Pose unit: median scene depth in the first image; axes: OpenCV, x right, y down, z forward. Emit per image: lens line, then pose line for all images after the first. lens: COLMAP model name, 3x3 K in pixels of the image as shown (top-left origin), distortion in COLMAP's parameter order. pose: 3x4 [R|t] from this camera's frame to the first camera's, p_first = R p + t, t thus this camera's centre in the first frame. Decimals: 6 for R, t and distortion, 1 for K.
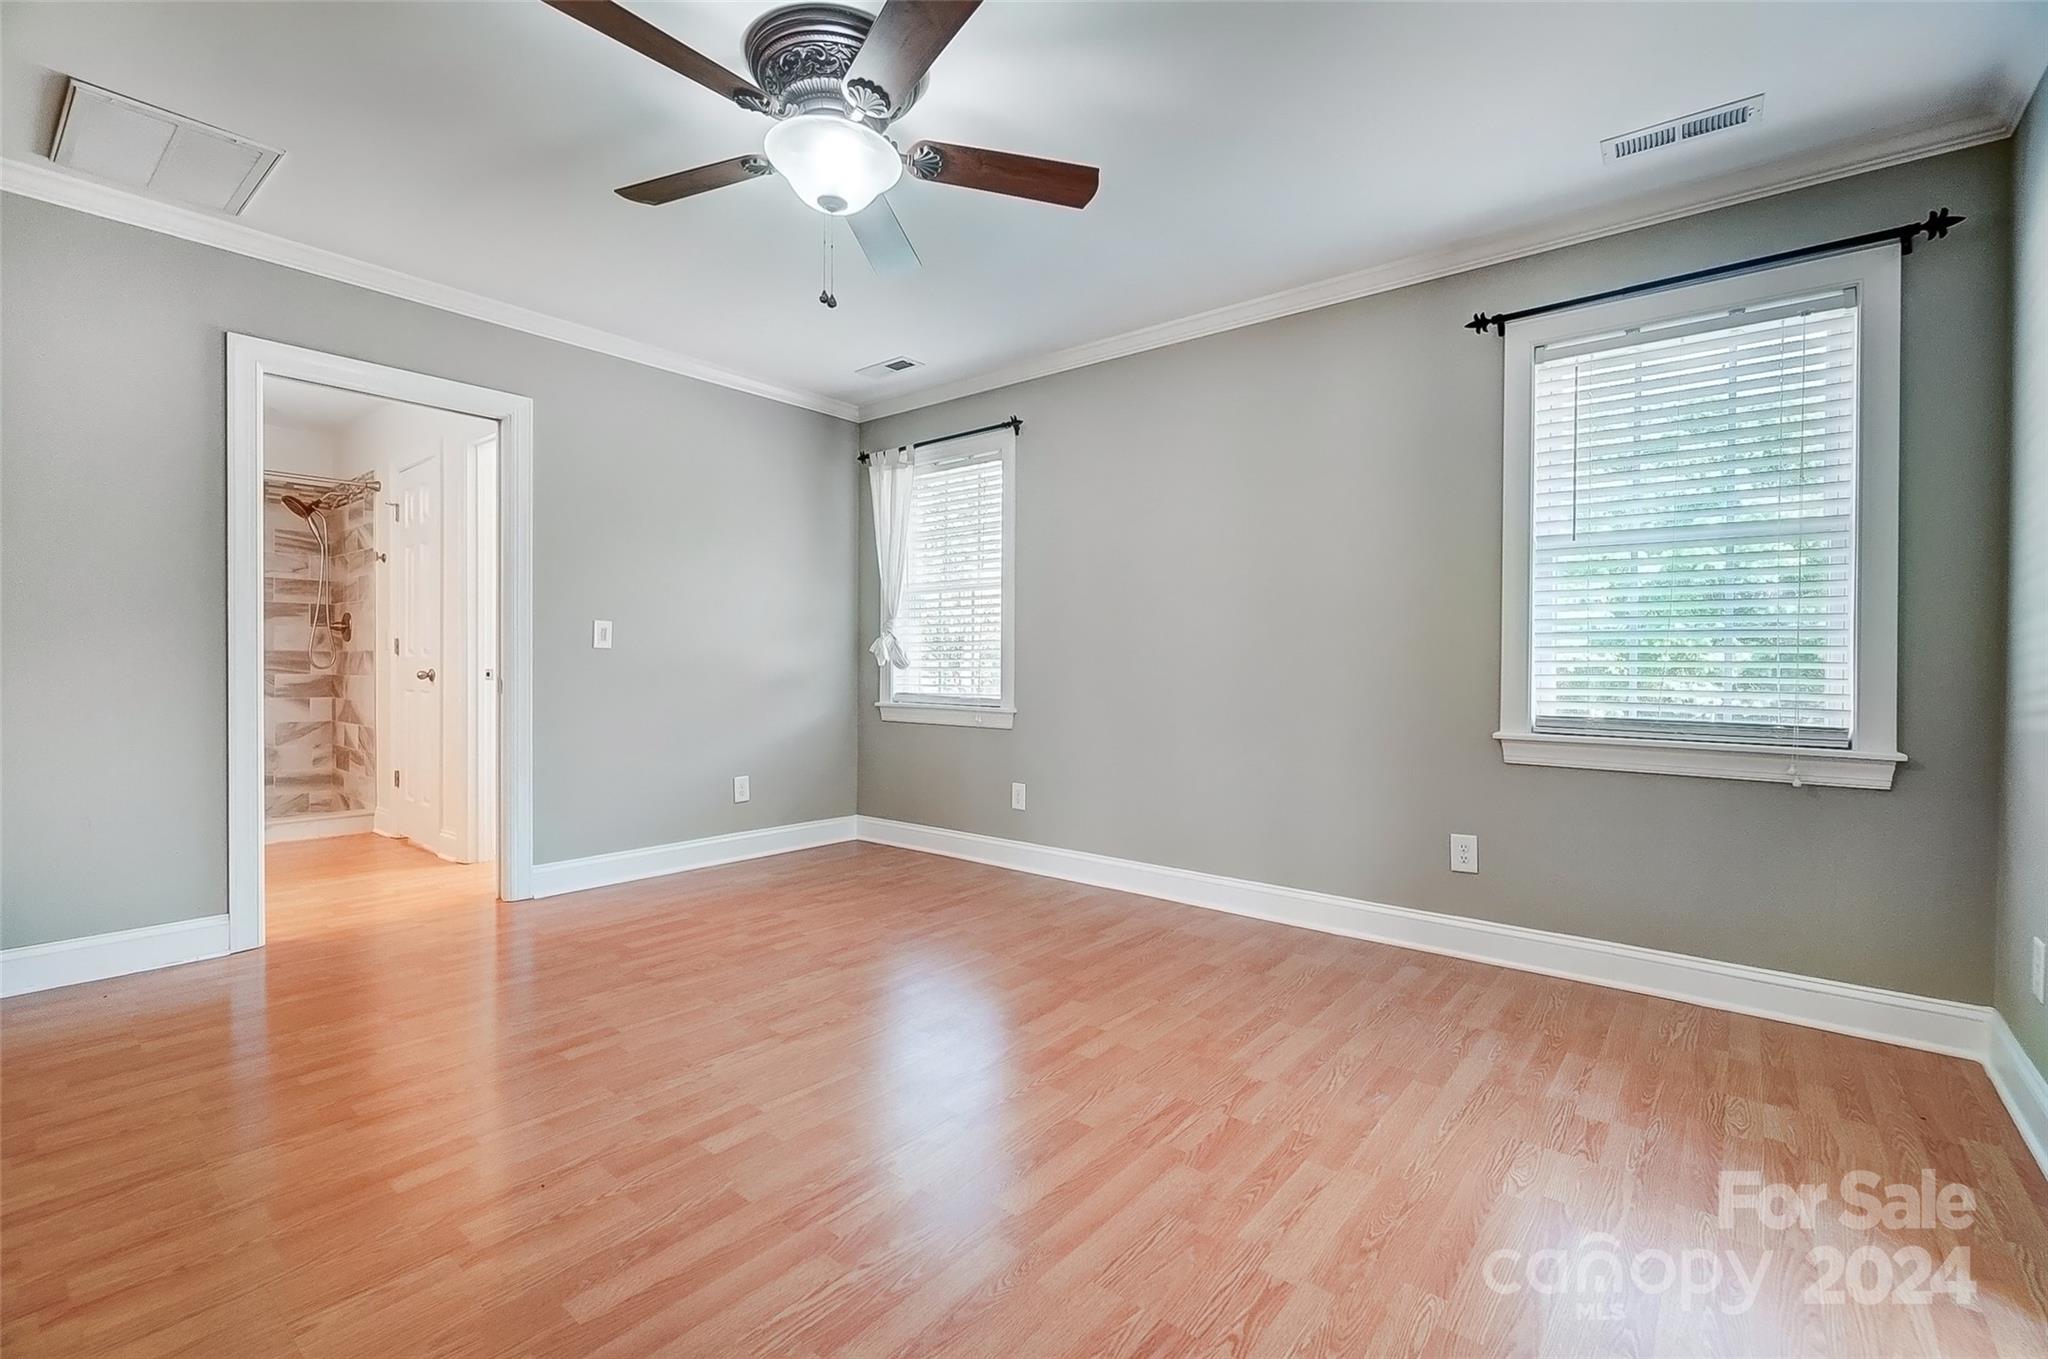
lens RADIAL K [[893.8, 0, 1030.2], [0, 893.8, 681.1], [0, 0, 1]] dist [-0.011451, -0.000022]
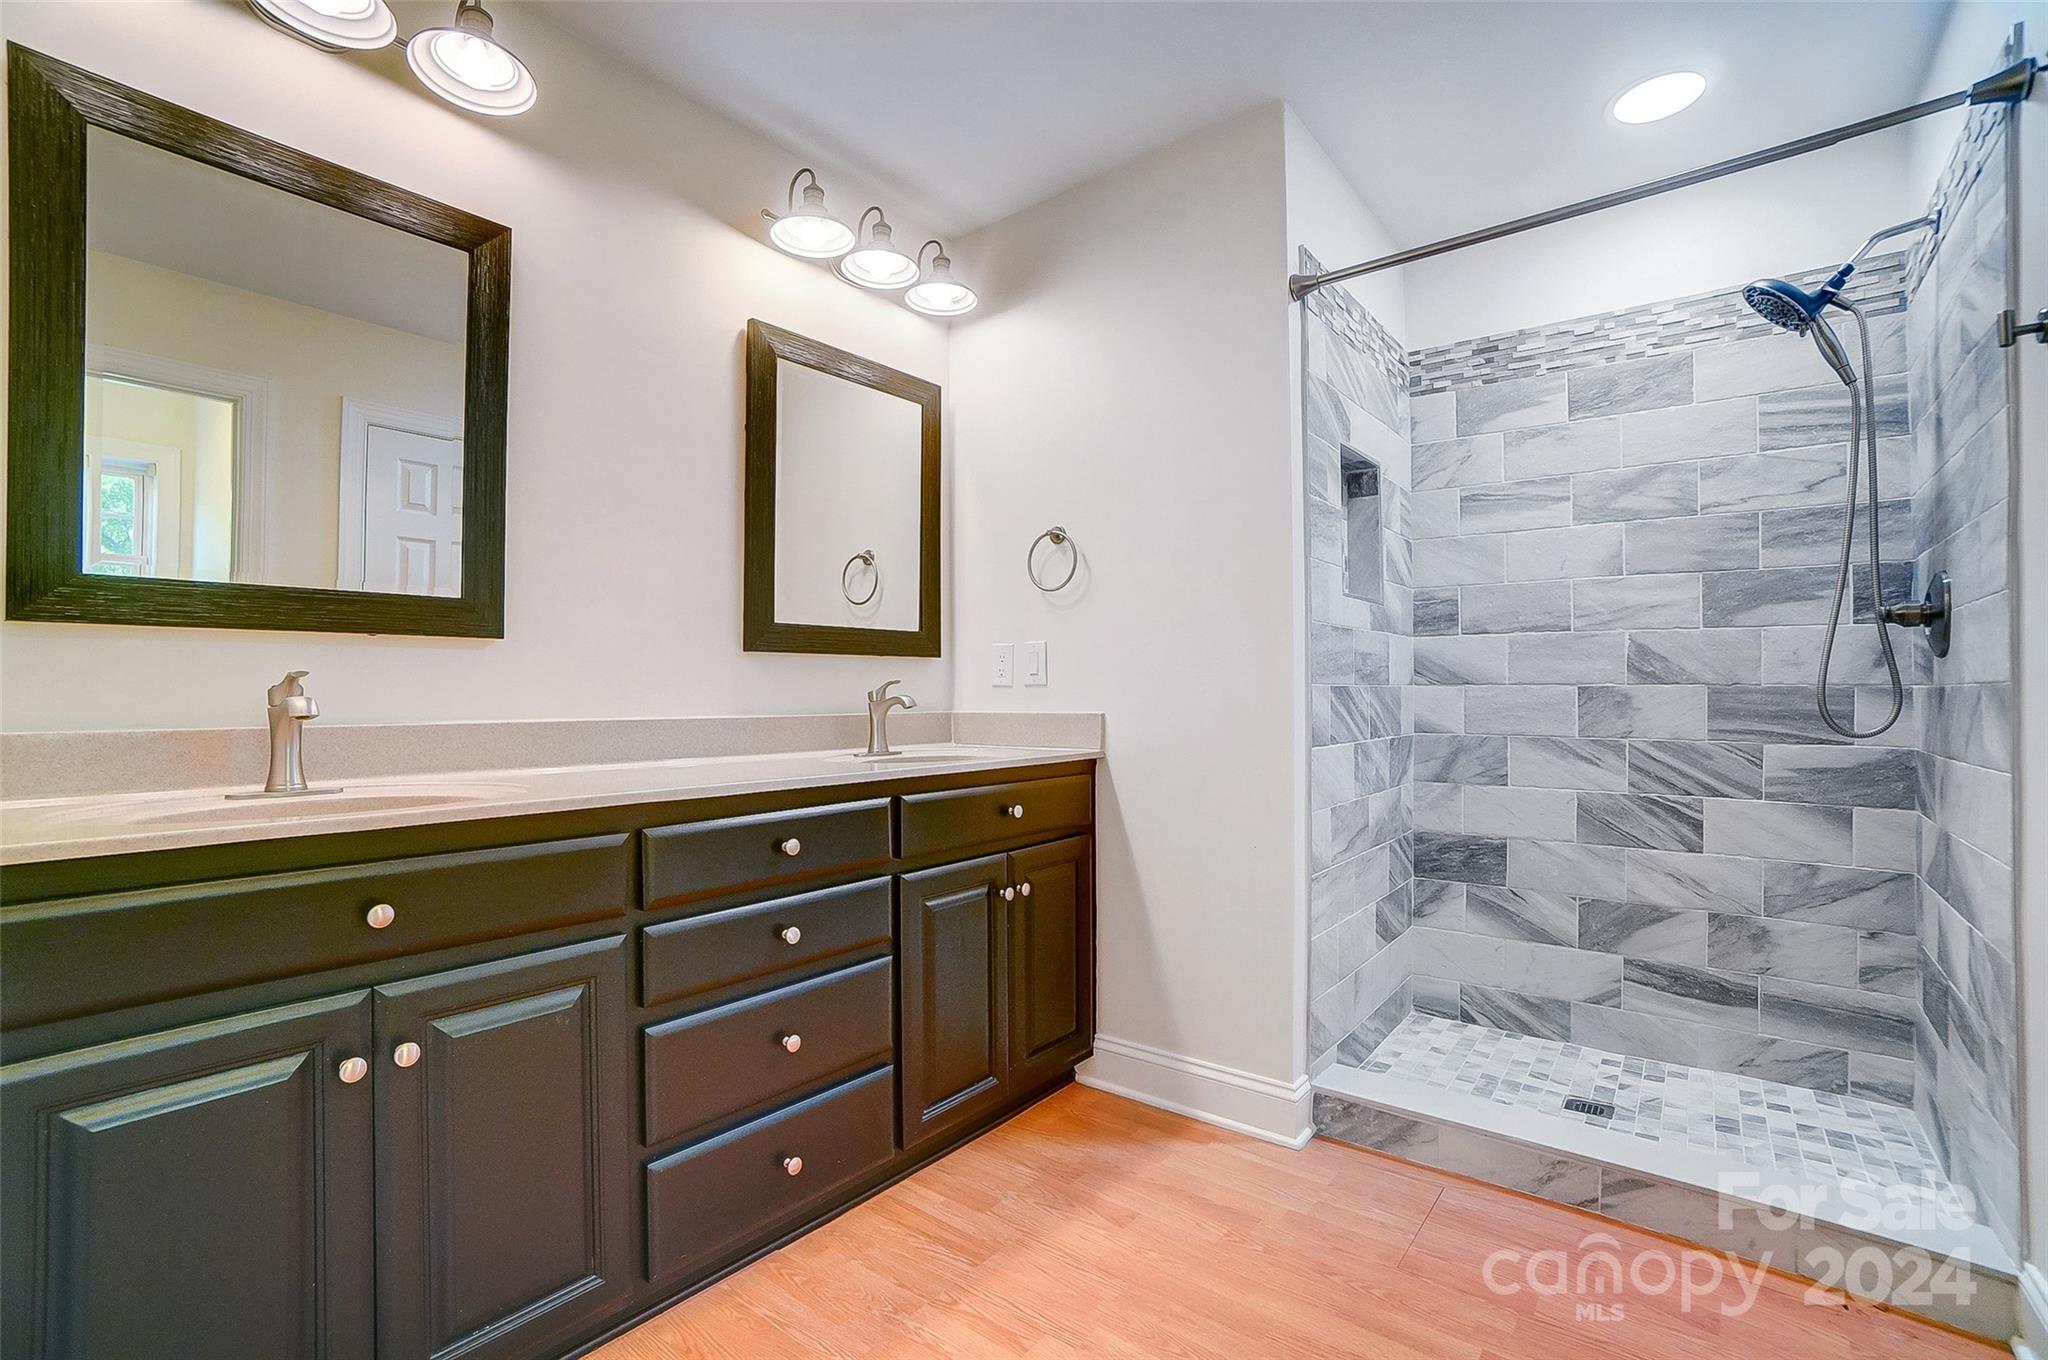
lens RADIAL K [[913.0, 0, 1004.7], [0, 913.0, 678.3], [0, 0, 1]] dist [-0.056859, 0.023077]
pose [[0.005865, -0.017755, -0.999825, -0.430799], [-0.021496, 0.999609, -0.017877, -0.022899], [0.999752, 0.021597, 0.005481, 0.631316]]
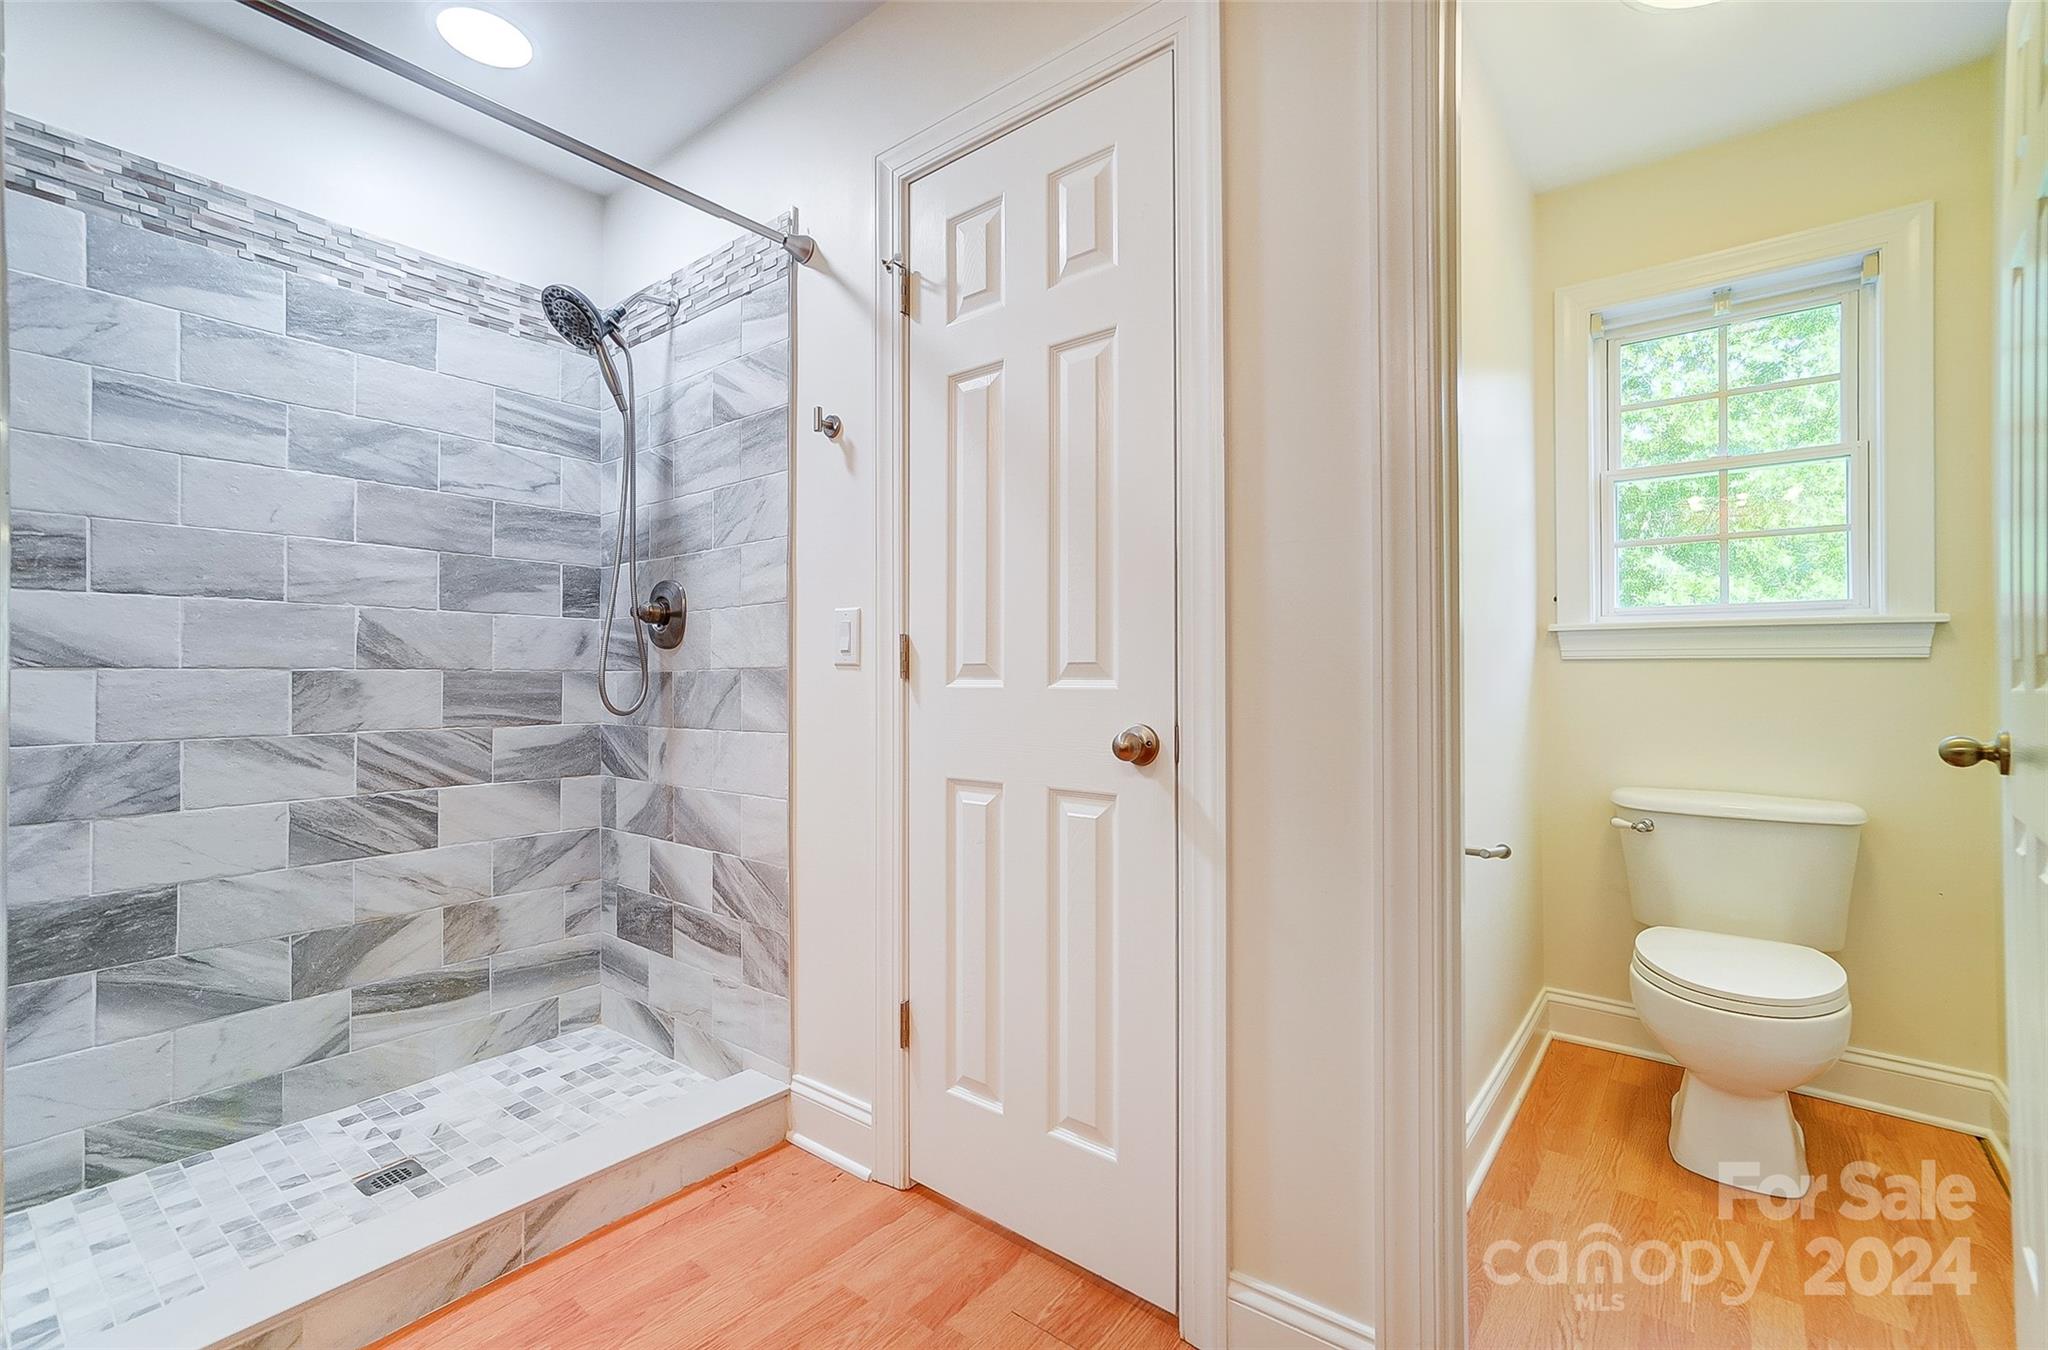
lens RADIAL K [[870.7, 0, 1067.8], [0, 870.7, 665.6], [0, 0, 1]] dist [-0.032088, 0.016149]
pose [[0.999668, -0.010554, 0.023494, -0.576346], [0.011341, 0.999370, -0.033618, -0.020109], [-0.023124, 0.033873, 0.999159, 0.571151]]
